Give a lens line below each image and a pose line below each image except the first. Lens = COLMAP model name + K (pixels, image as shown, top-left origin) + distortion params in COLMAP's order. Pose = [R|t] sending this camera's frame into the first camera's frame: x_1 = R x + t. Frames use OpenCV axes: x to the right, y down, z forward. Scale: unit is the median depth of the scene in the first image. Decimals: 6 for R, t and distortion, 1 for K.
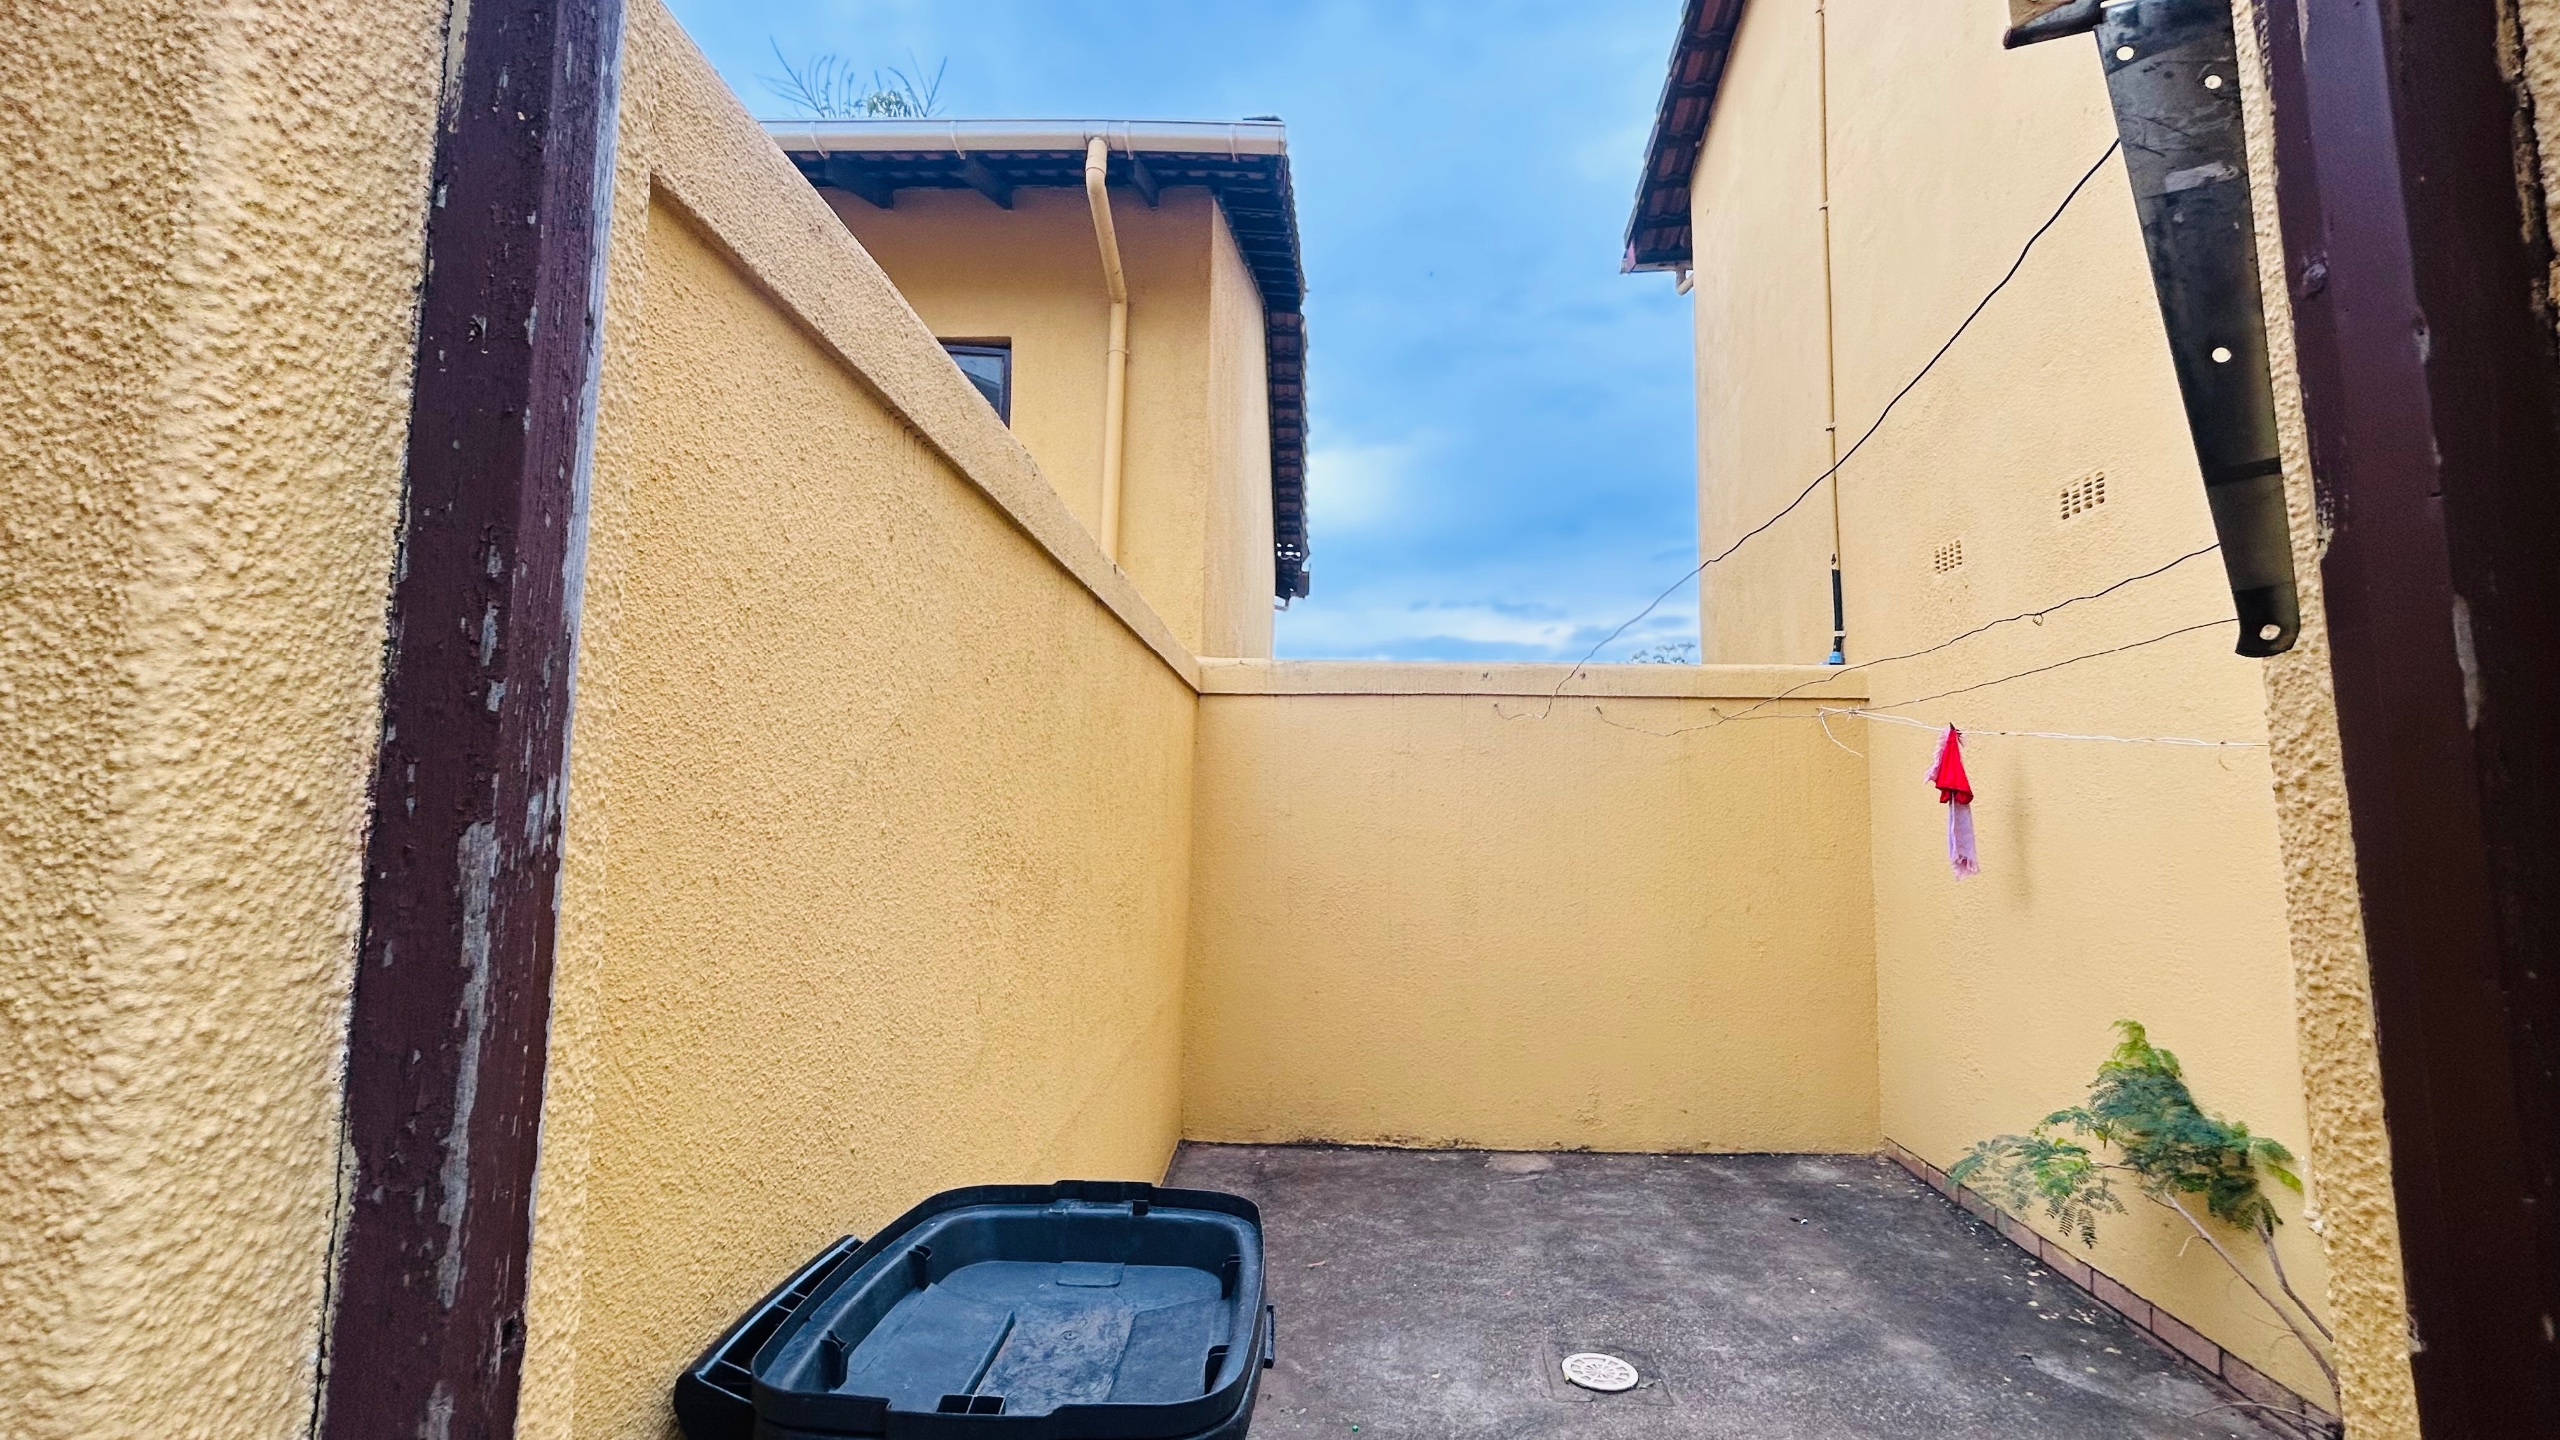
lens RADIAL K [[1024.5, 0, 1270.9], [0, 1024.5, 710.0], [0, 0, 1]] dist [-0.004079, 0.002815]
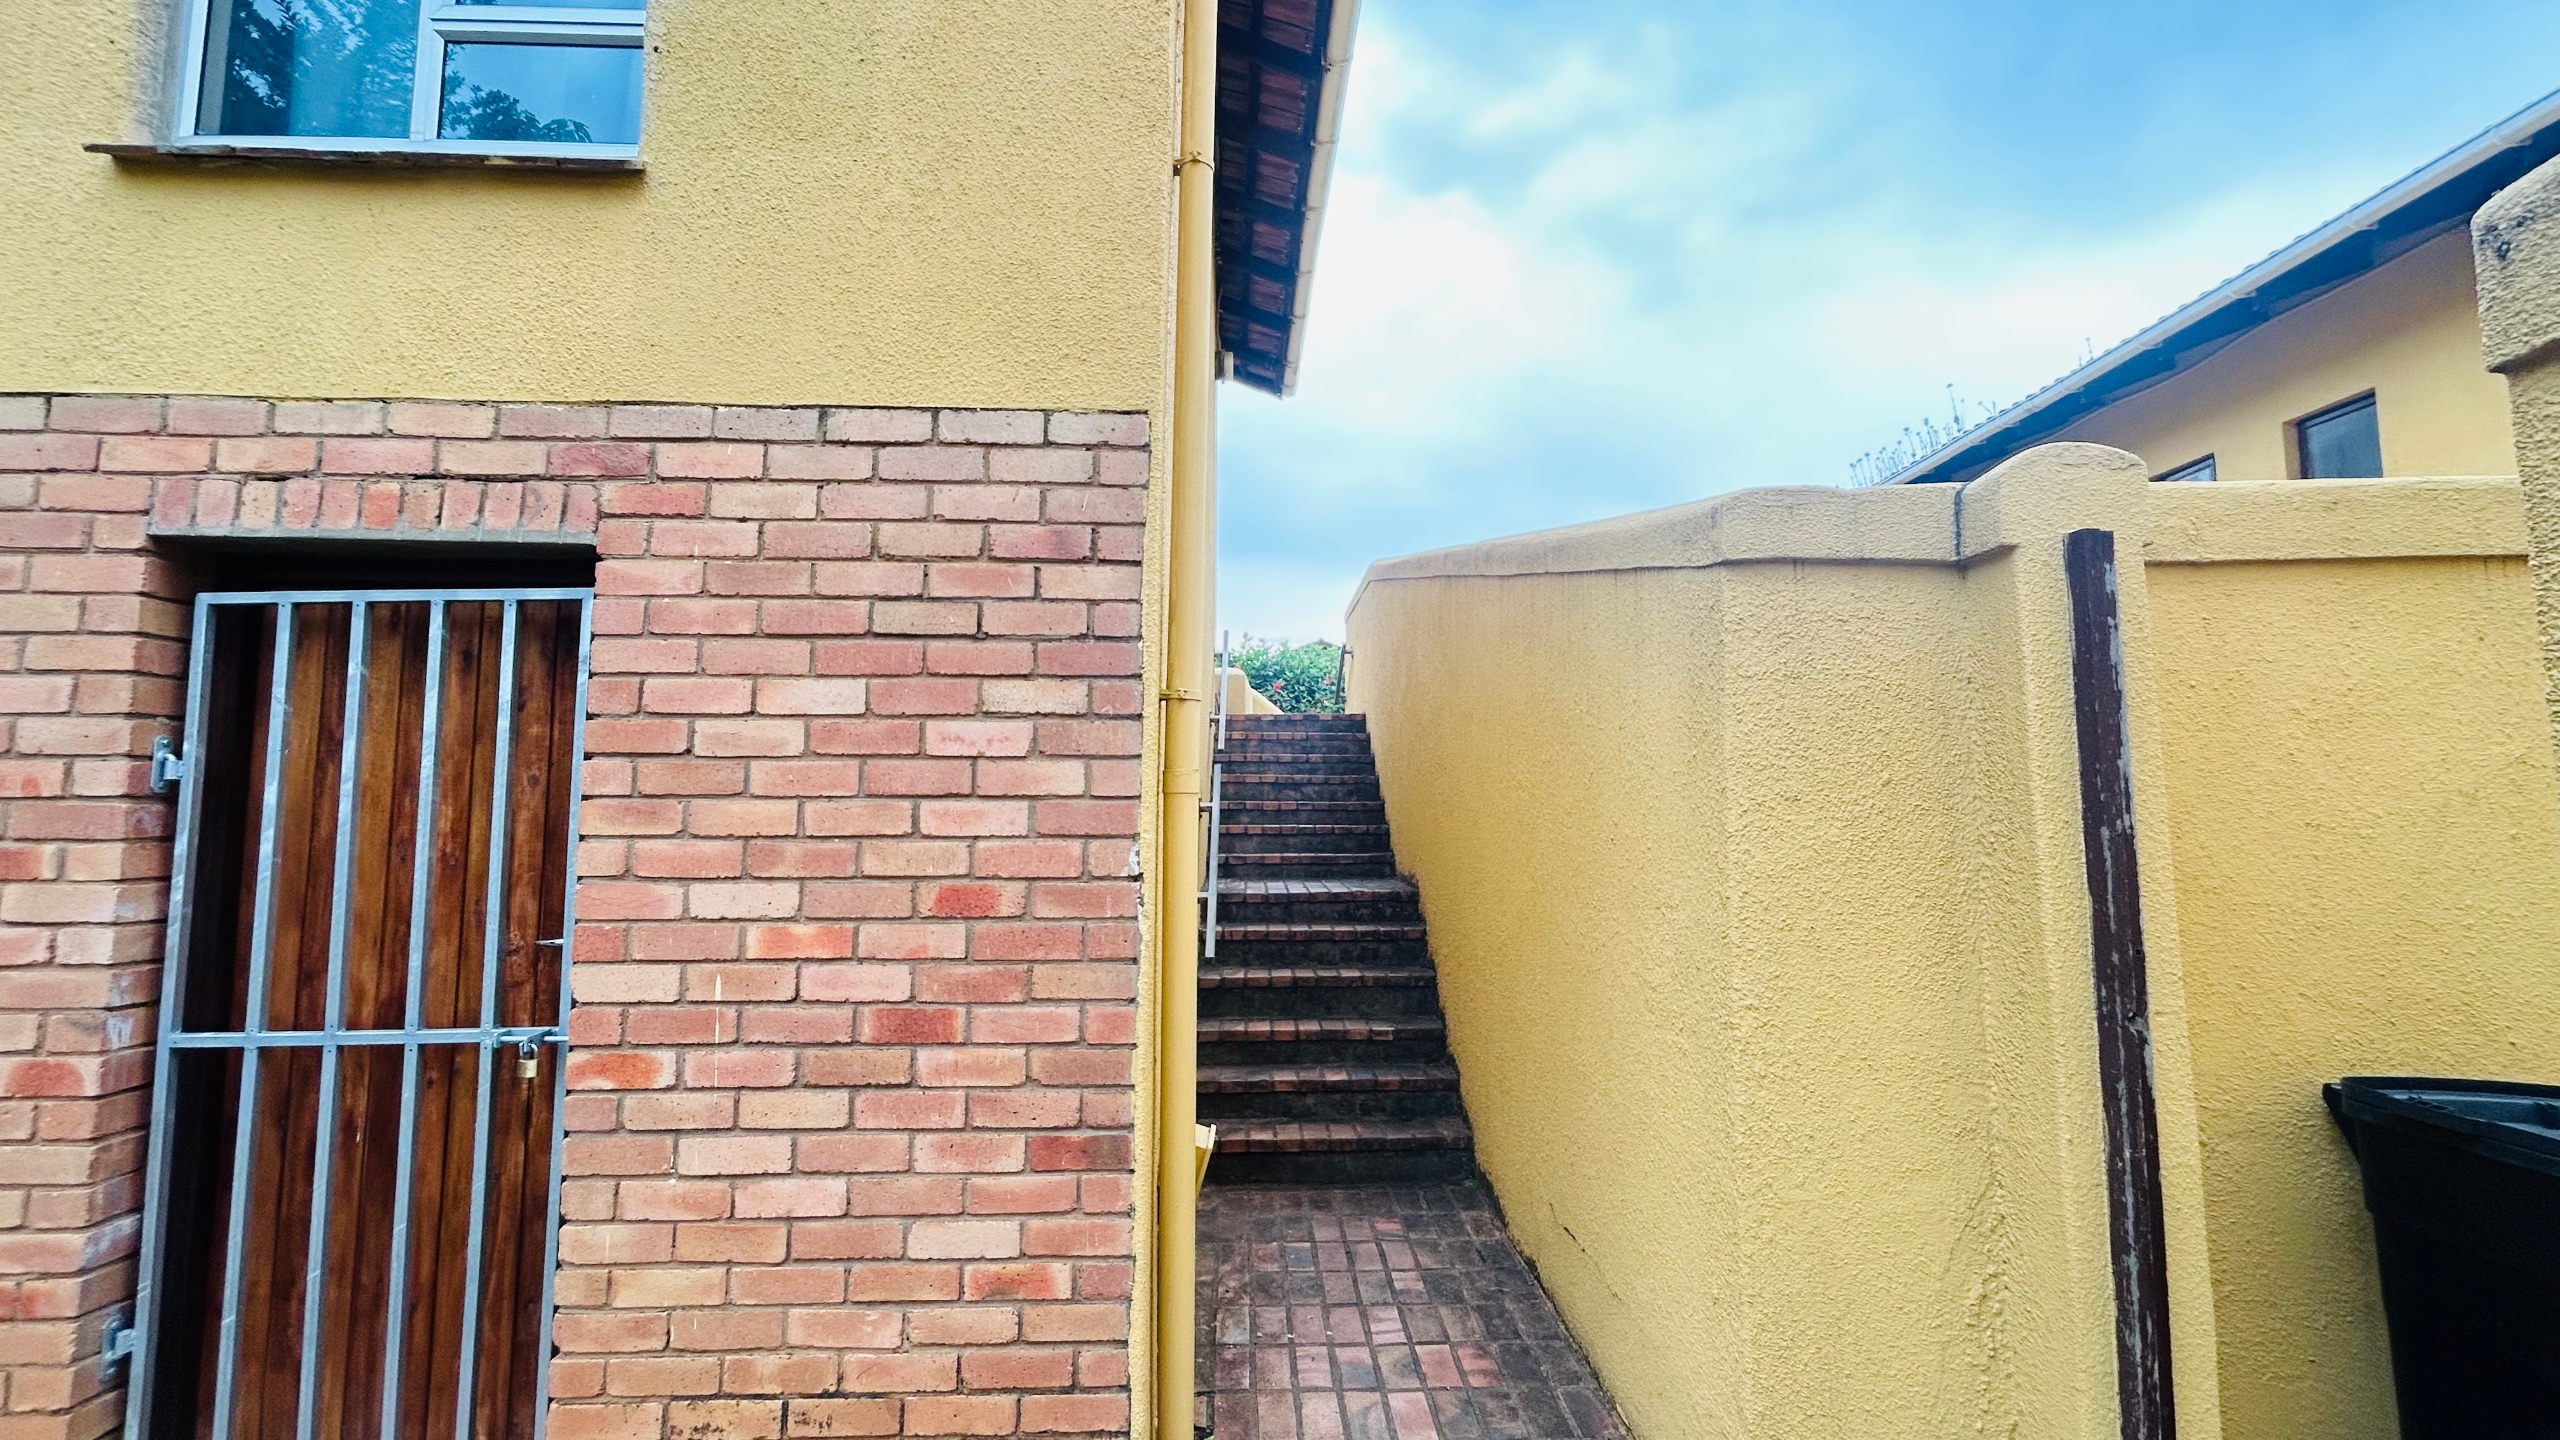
lens RADIAL K [[1024.5, 0, 1276.4], [0, 1024.5, 724.8], [0, 0, 1]] dist [-0.004079, 0.002815]
pose [[-0.002806, -0.090273, -0.995913, 3.654223], [0.104641, 0.990423, -0.090070, -0.297530], [0.994506, -0.104466, 0.006667, -2.518037]]
